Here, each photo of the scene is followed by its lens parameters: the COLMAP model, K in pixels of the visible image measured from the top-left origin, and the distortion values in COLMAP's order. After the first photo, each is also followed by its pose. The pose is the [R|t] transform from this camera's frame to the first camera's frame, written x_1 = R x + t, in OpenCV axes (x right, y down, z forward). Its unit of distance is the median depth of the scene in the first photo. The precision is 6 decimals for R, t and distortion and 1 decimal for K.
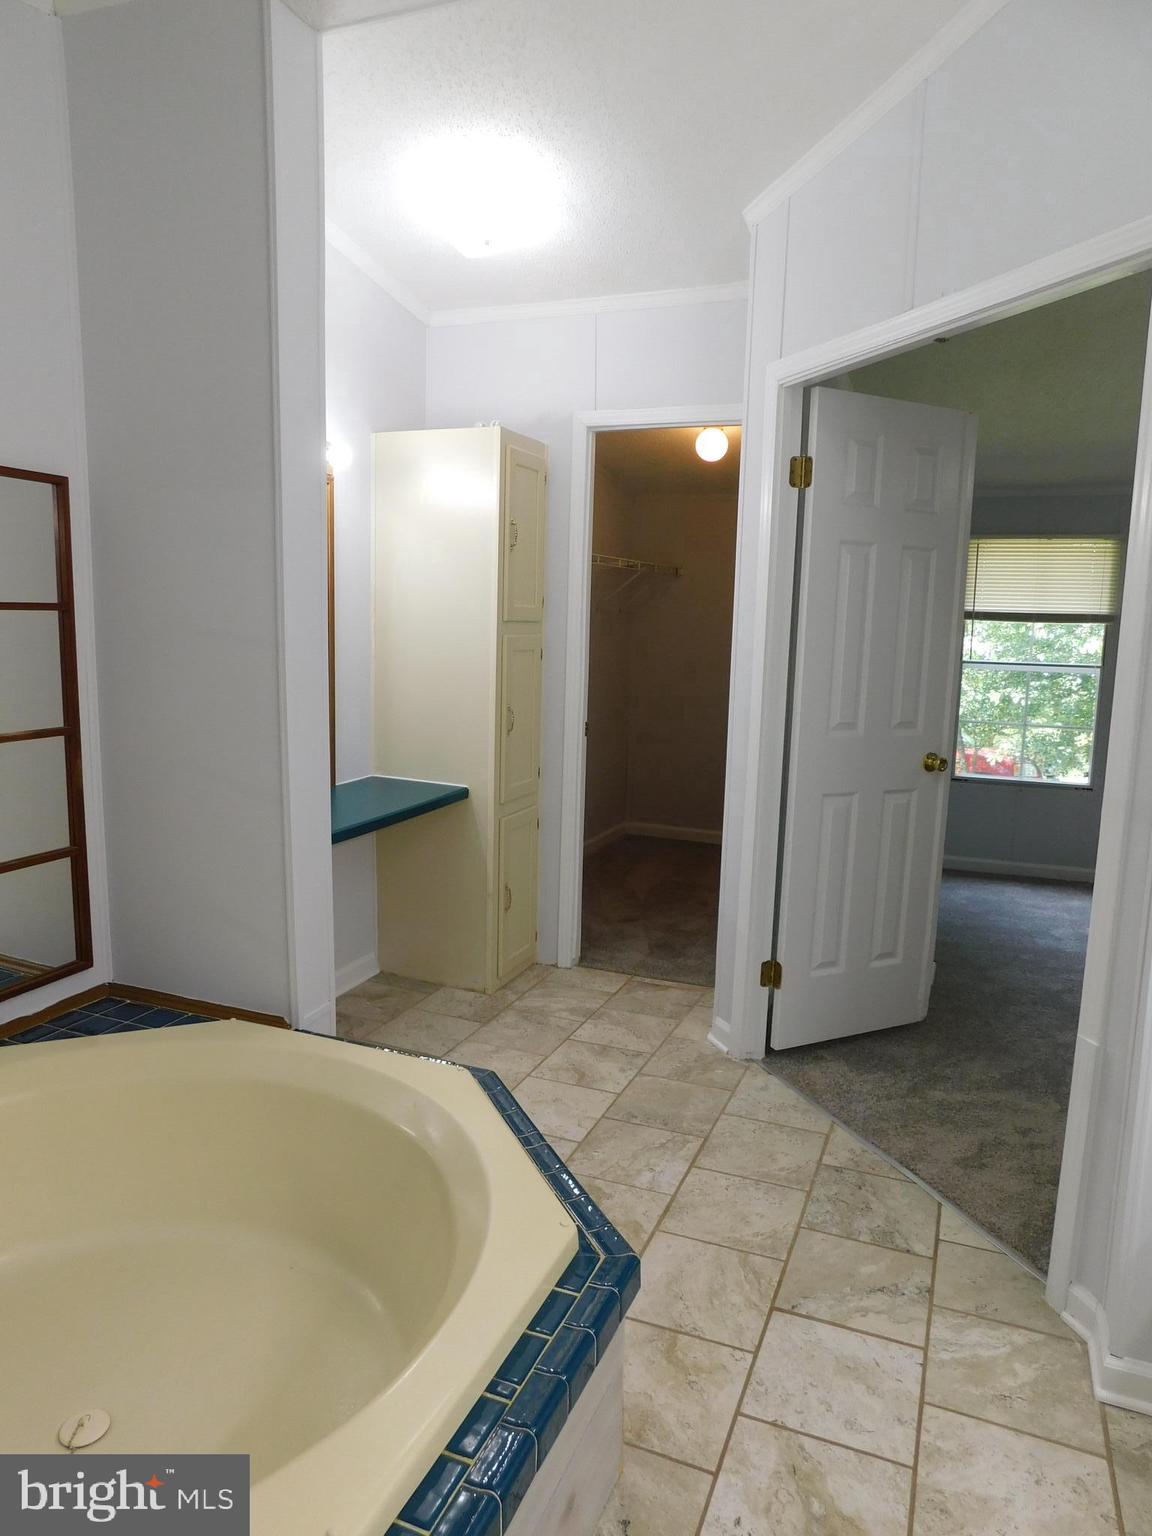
lens RADIAL K [[1015.8, 0, 576.0], [0, 1015.8, 768.0], [0, 0, 1]] dist [-0.074068, 0.062229]
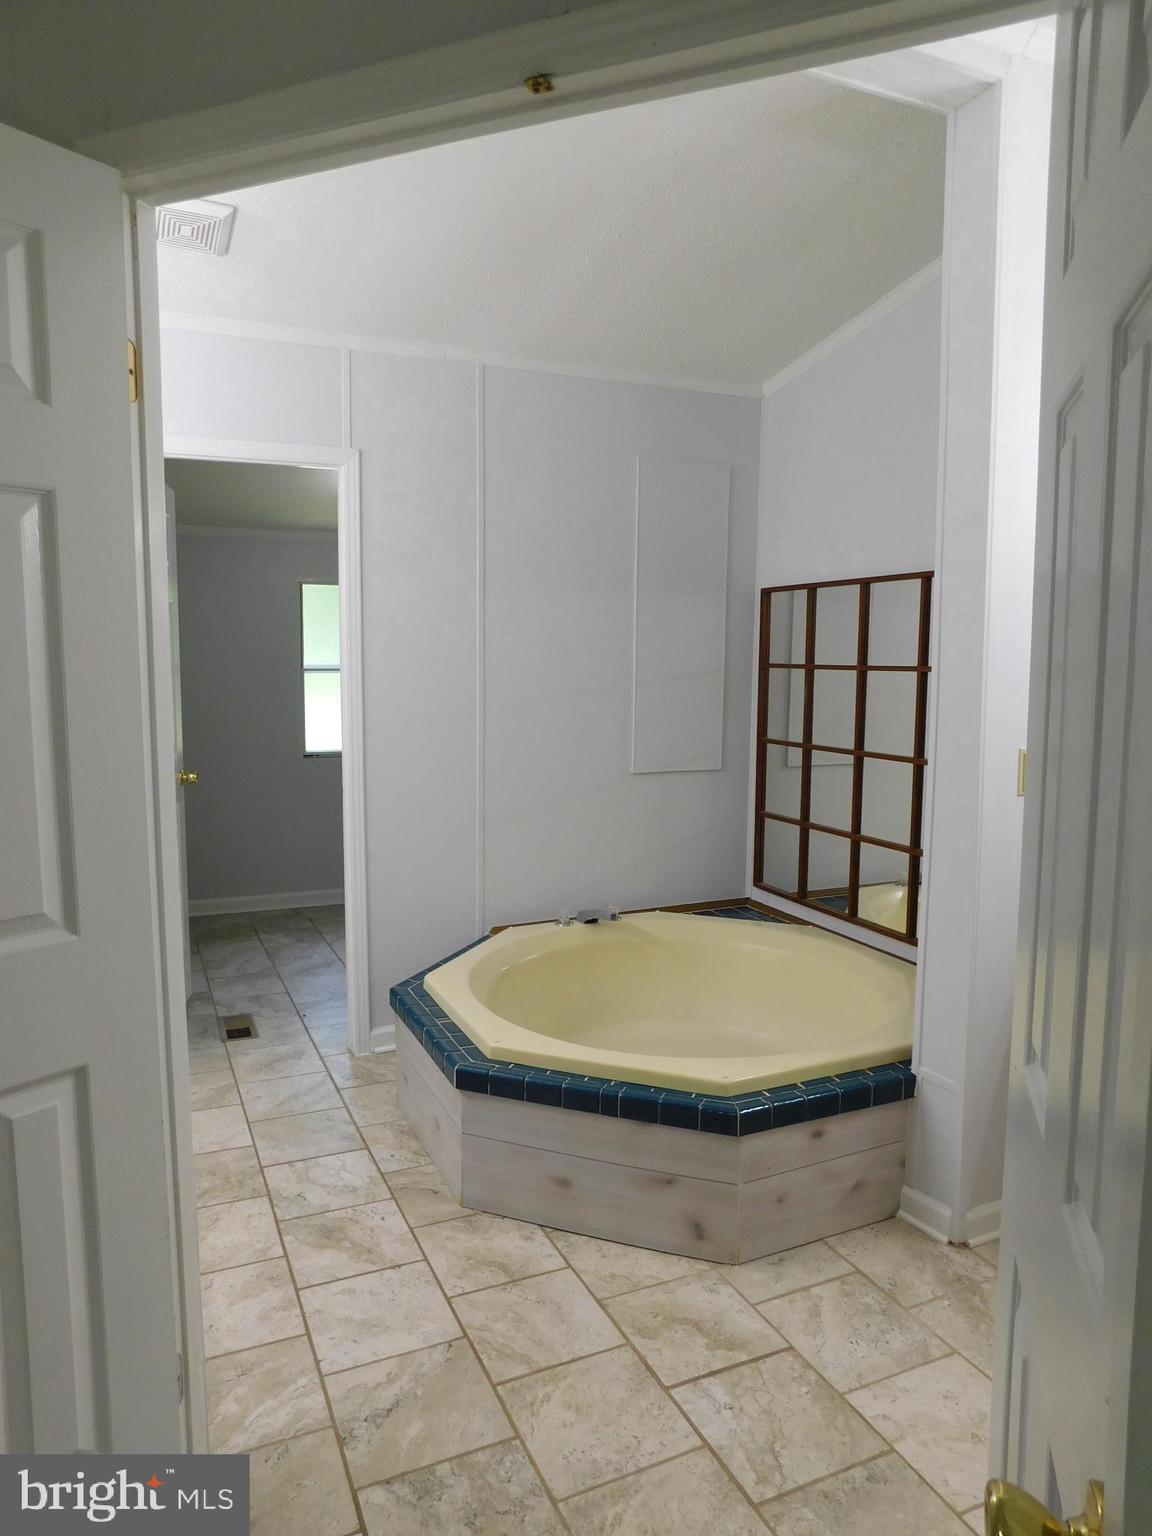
lens RADIAL K [[1015.8, 0, 576.0], [0, 1015.8, 768.0], [0, 0, 1]] dist [-0.074068, 0.062229]
pose [[-0.685570, 0.054886, -0.725935, 0.820115], [-0.127411, 0.972718, 0.193871, -0.235918], [0.716771, 0.225404, -0.659873, 1.604382]]
